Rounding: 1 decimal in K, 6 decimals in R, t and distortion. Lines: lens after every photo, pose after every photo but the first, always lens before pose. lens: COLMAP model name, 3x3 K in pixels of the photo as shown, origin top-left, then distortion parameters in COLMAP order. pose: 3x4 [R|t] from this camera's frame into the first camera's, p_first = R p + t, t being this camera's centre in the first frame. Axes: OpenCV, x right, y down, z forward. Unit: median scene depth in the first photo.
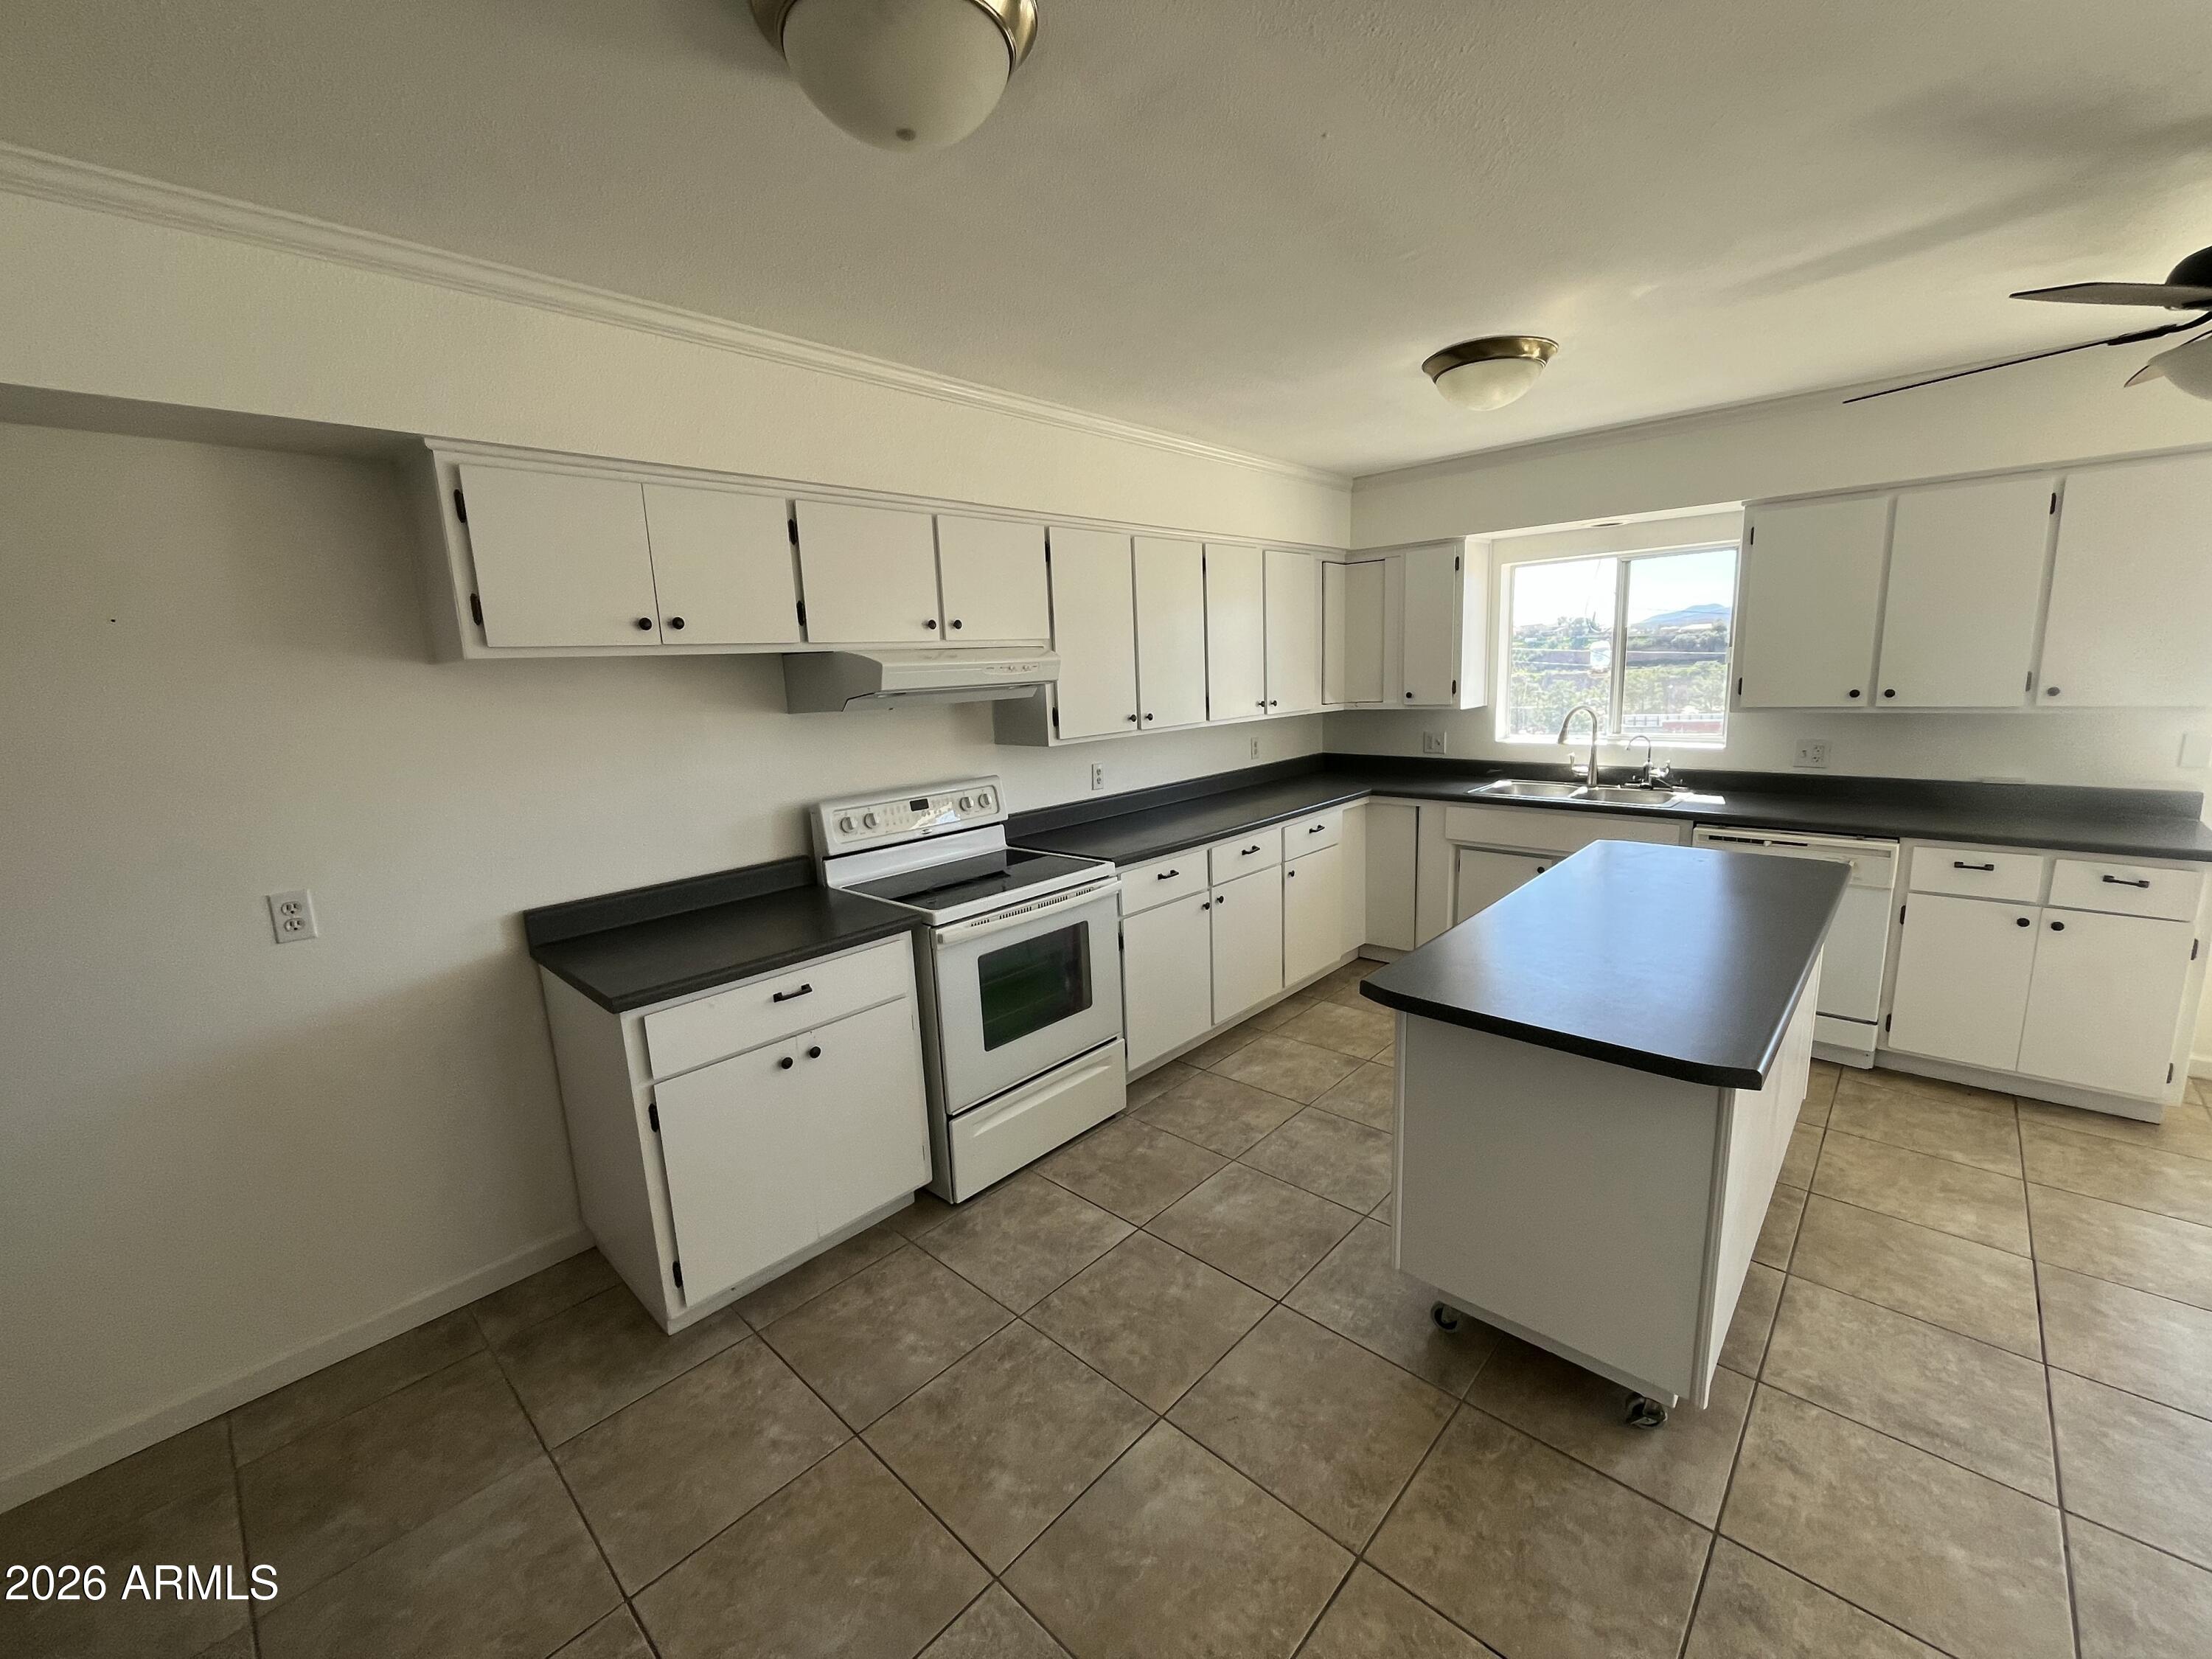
lens RADIAL K [[898.9, 0, 1104.9], [0, 898.9, 830.1], [0, 0, 1]] dist [0.000747, 0.000454]
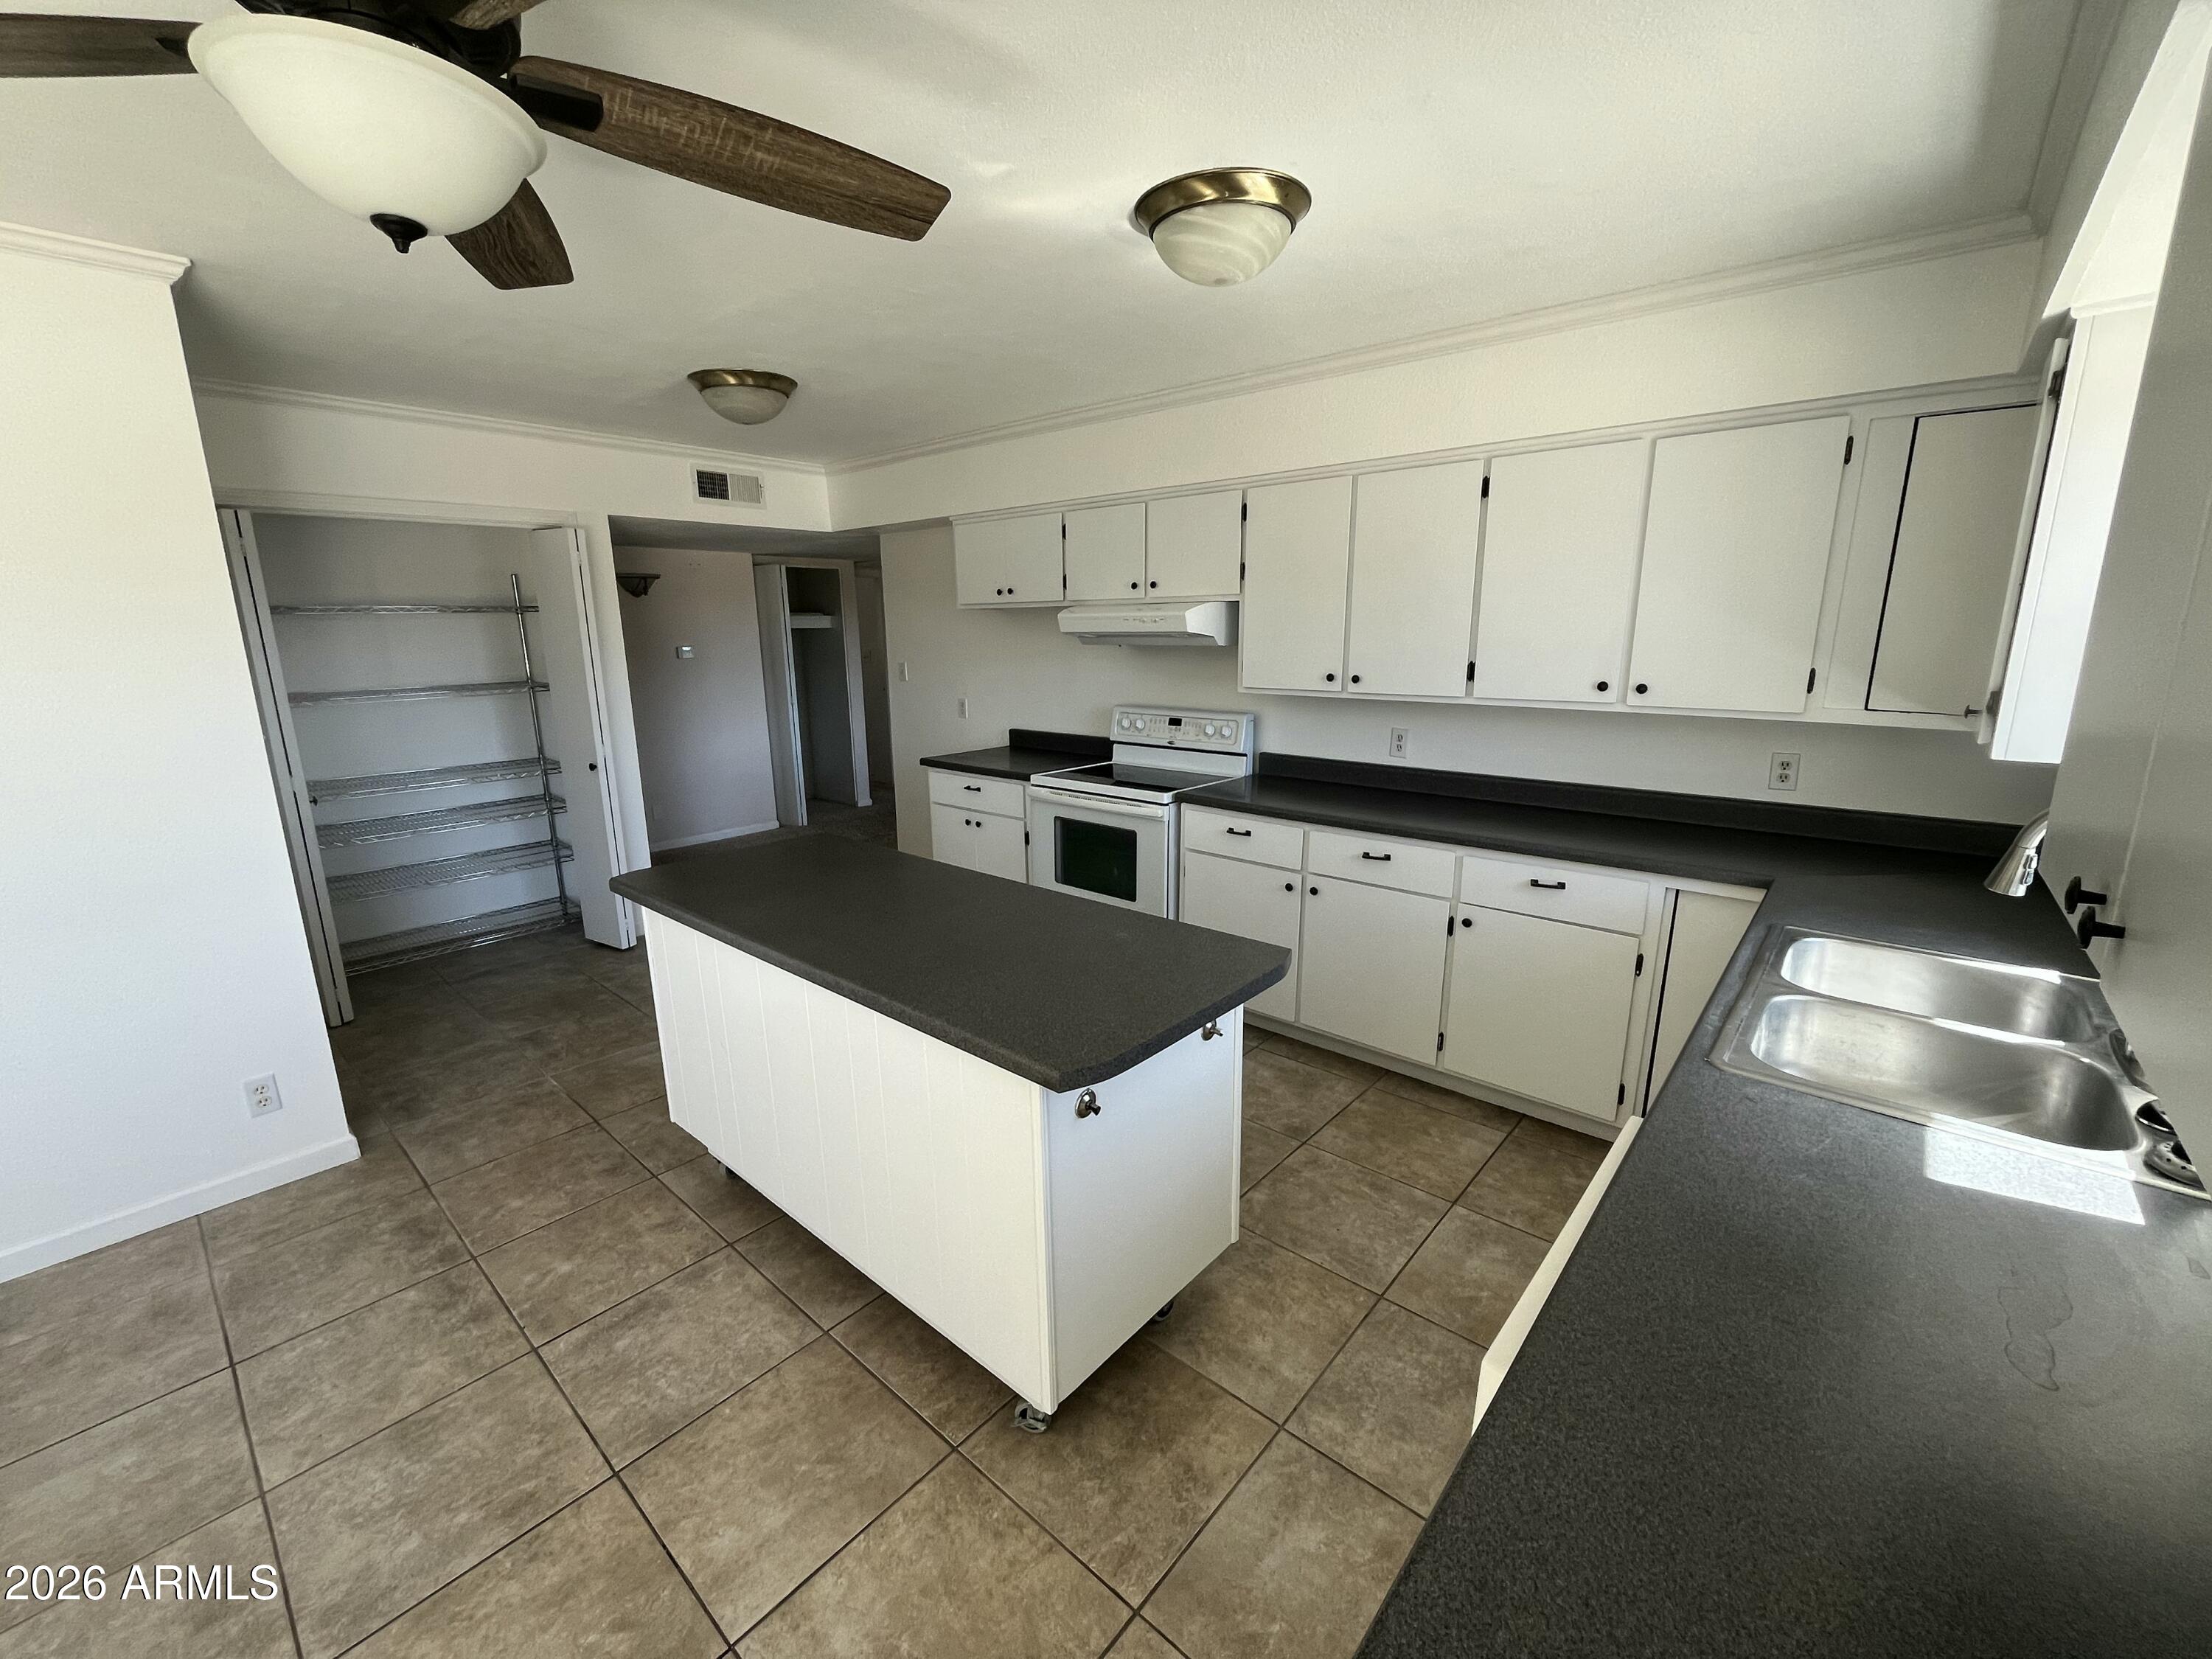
lens RADIAL K [[898.9, 0, 1102.6], [0, 898.9, 827.9], [0, 0, 1]] dist [0.000747, 0.000454]
pose [[0.028099, 0.258764, -0.965532, 1.534320], [-0.174600, 0.952335, 0.250146, -0.266209], [0.984238, 0.161553, 0.071940, 1.148720]]
